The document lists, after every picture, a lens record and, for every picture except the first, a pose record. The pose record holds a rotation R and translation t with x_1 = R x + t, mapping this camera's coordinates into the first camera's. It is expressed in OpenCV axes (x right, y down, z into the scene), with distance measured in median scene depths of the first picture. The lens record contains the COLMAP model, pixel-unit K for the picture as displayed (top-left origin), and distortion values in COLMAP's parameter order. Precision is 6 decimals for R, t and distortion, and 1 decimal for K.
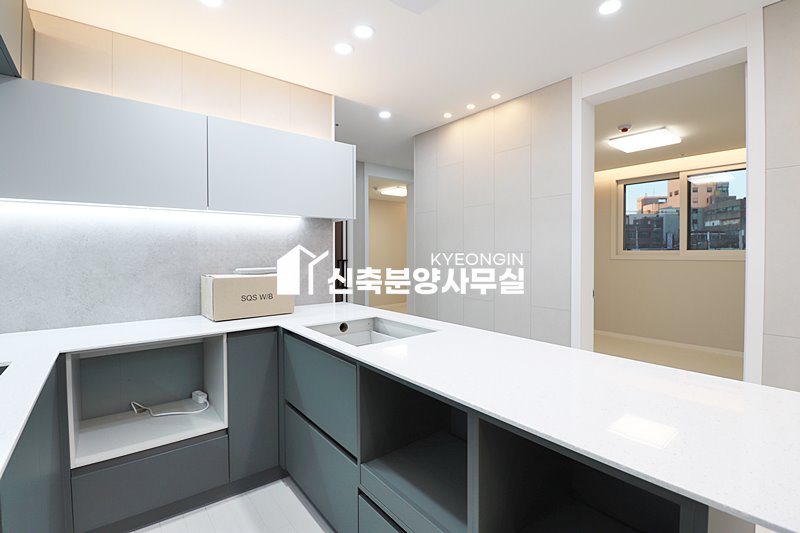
lens RADIAL K [[366.6, 0, 398.4], [0, 366.6, 259.9], [0, 0, 1]] dist [-0.009201, -0.009022]
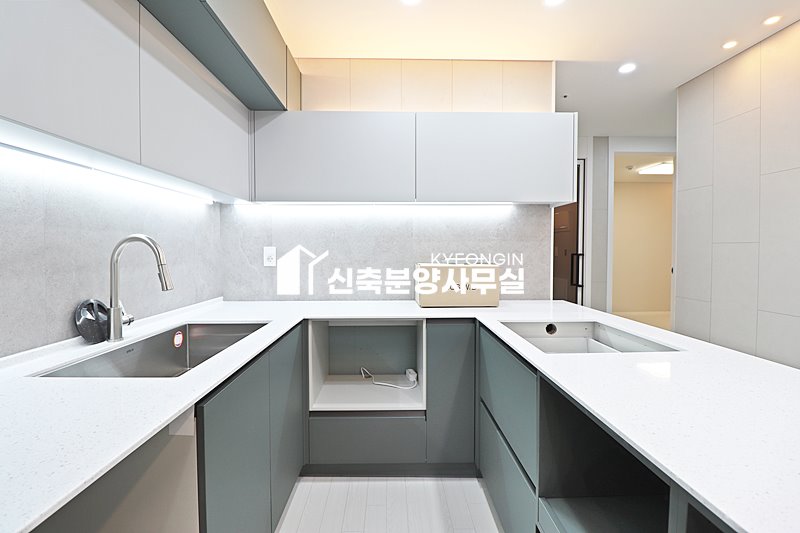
lens RADIAL K [[366.6, 0, 400.9], [0, 366.6, 261.8], [0, 0, 1]] dist [-0.009201, -0.009022]
pose [[0.793467, 0.022845, -0.608184, 0.088285], [-0.014180, 0.999718, 0.019052, 0.017463], [0.608448, -0.006493, 0.793567, 0.116883]]
